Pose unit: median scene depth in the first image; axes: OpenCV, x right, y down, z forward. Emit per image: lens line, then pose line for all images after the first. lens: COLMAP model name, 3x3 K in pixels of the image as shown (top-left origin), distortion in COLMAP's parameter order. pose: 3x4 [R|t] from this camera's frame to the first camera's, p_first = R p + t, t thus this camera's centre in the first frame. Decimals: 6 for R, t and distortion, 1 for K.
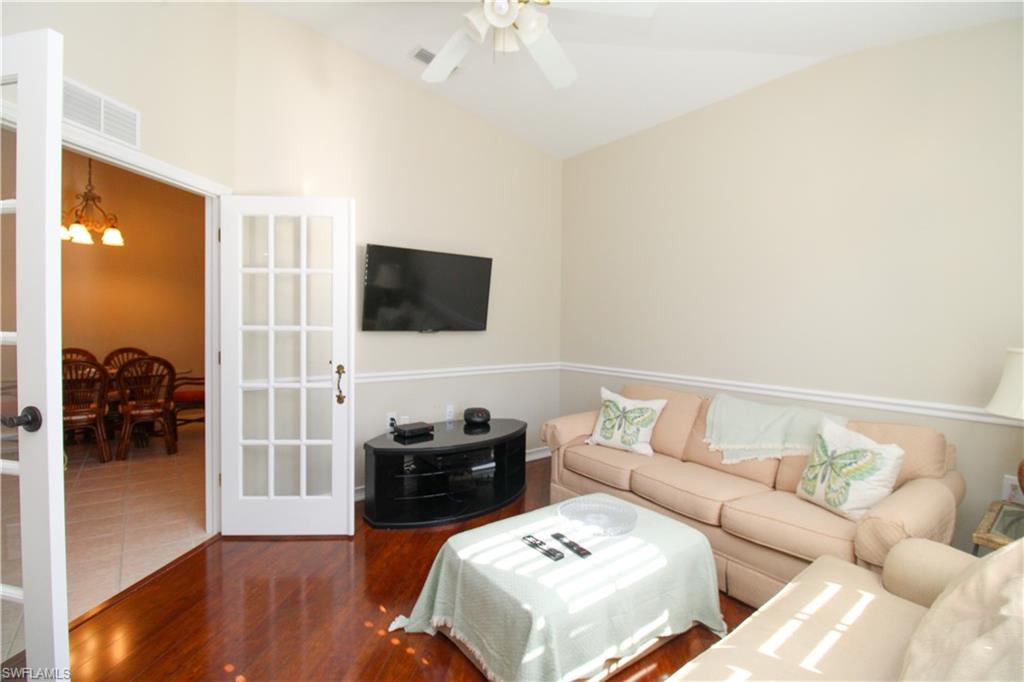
lens RADIAL K [[486.0, 0, 518.0], [0, 486.0, 338.7], [0, 0, 1]] dist [-0.004168, -0.007229]
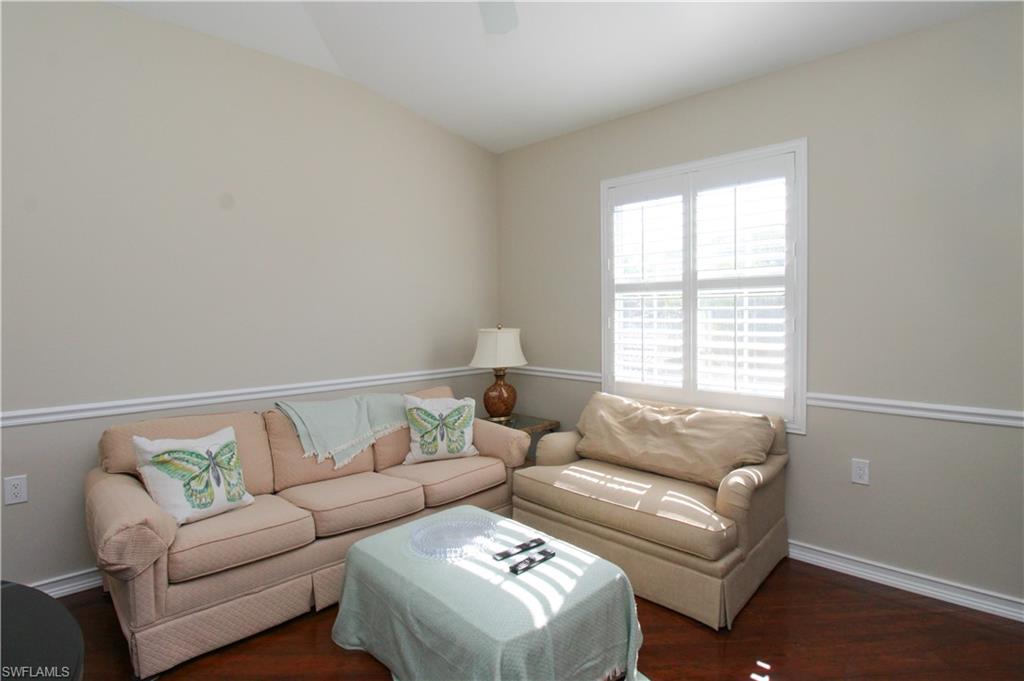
lens RADIAL K [[519.0, 0, 552.3], [0, 519.0, 325.9], [0, 0, 1]] dist [-0.013074, -0.003752]
pose [[-0.175260, -0.047409, 0.983380, -0.804457], [0.029601, 0.998135, 0.053396, -0.079815], [-0.984077, 0.038467, -0.173530, 0.951025]]
